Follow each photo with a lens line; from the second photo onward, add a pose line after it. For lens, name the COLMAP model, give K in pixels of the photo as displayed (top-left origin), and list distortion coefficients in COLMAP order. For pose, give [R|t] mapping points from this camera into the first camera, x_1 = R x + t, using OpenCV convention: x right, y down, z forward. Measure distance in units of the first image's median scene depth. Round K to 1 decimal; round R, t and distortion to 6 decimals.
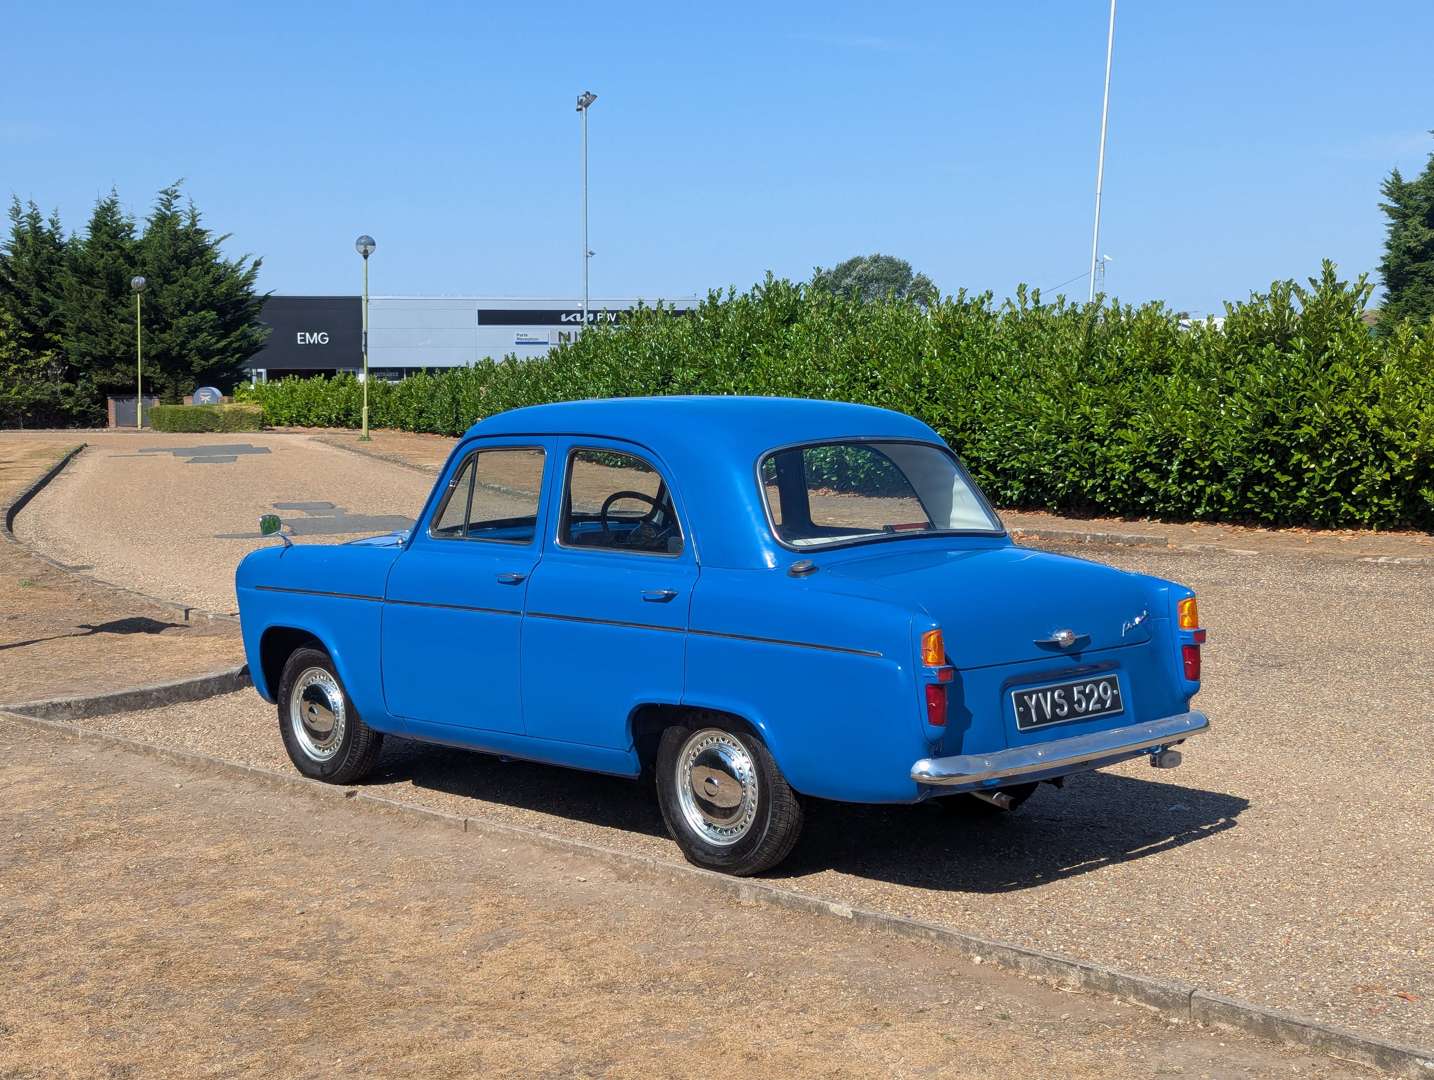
lens RADIAL K [[2030.6, 0, 717.0], [0, 2030.6, 540.0], [0, 0, 1]] dist [0.207641, -0.728685]
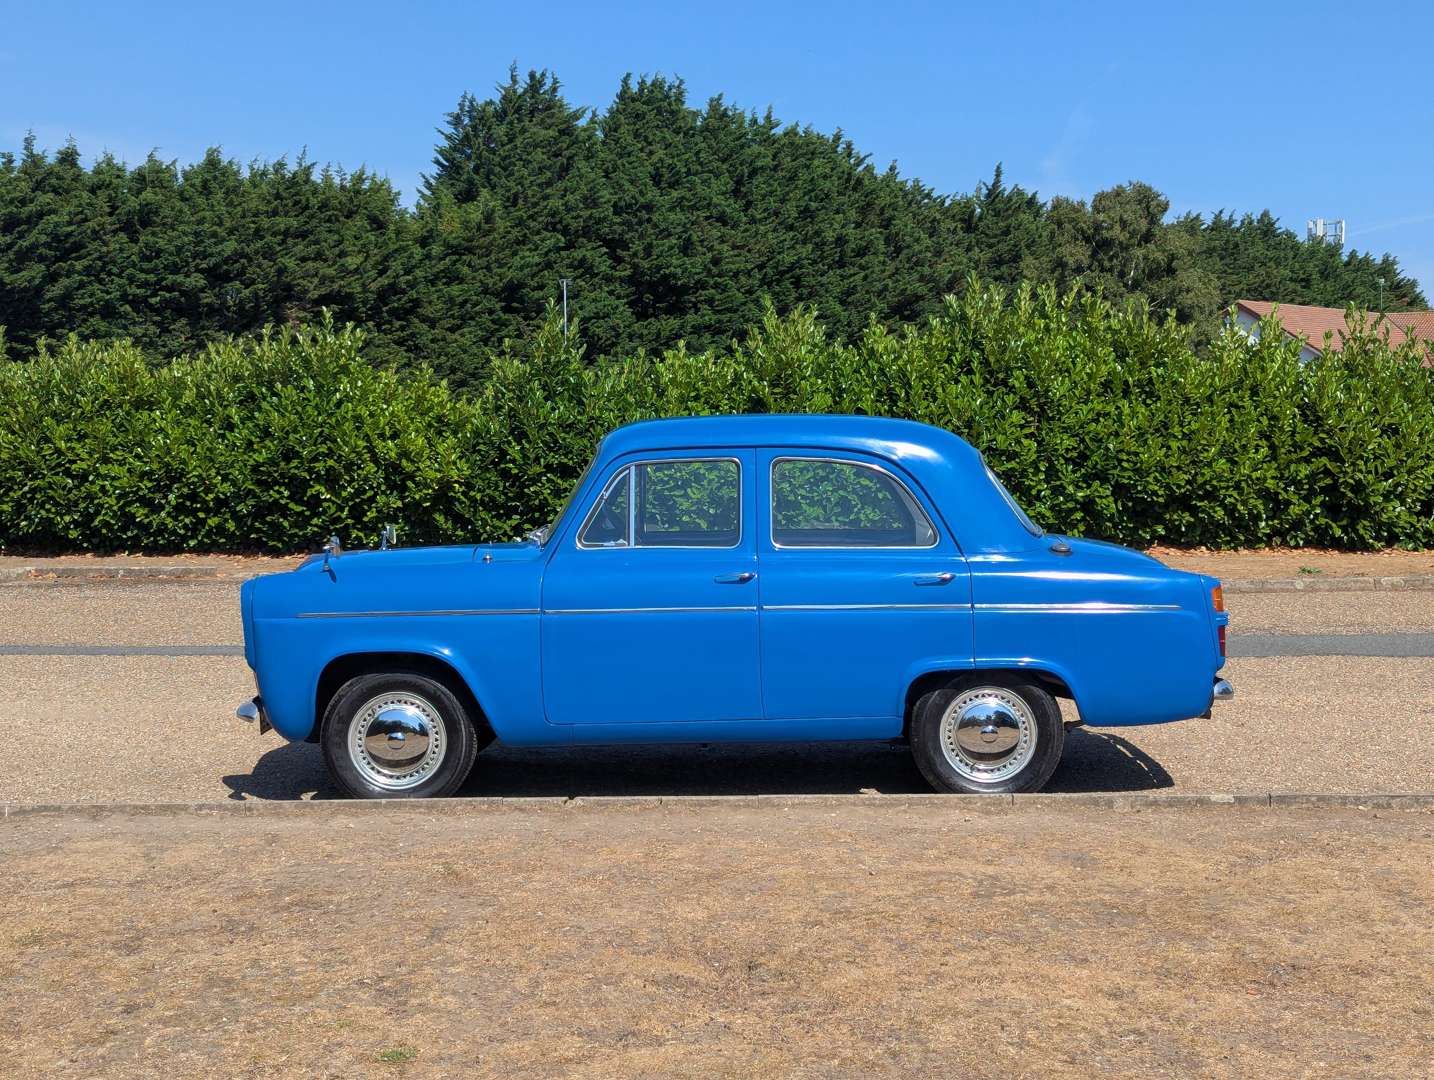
lens RADIAL K [[2030.6, 0, 717.0], [0, 2030.6, 540.0], [0, 0, 1]] dist [0.207641, -0.728685]
pose [[0.682270, -0.033943, 0.730312, -0.361267], [0.051670, 0.998662, -0.001856, 0.000045], [-0.729272, 0.039002, 0.683111, 0.104210]]
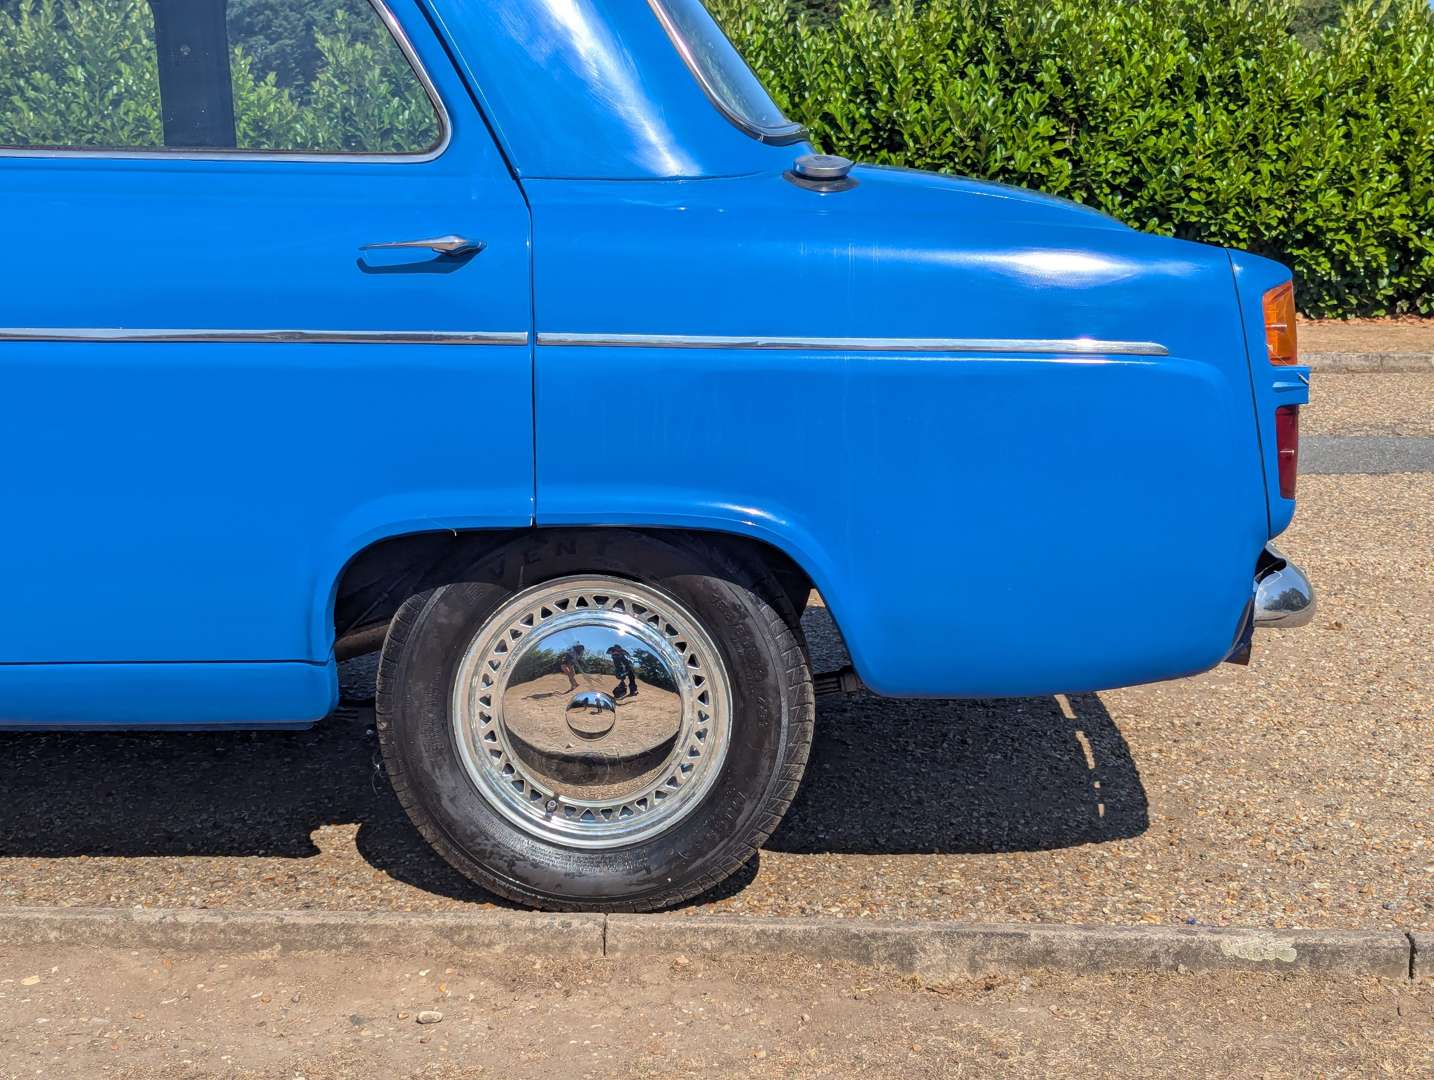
lens RADIAL K [[2006.3, 0, 700.3], [0, 2006.3, 570.8], [0, 0, 1]] dist [0.030703, 0.033557]
pose [[0.725293, -0.105233, 0.680350, -0.094697], [0.038109, 0.992870, 0.112946, 0.017087], [-0.687385, -0.055992, 0.724132, 0.251571]]
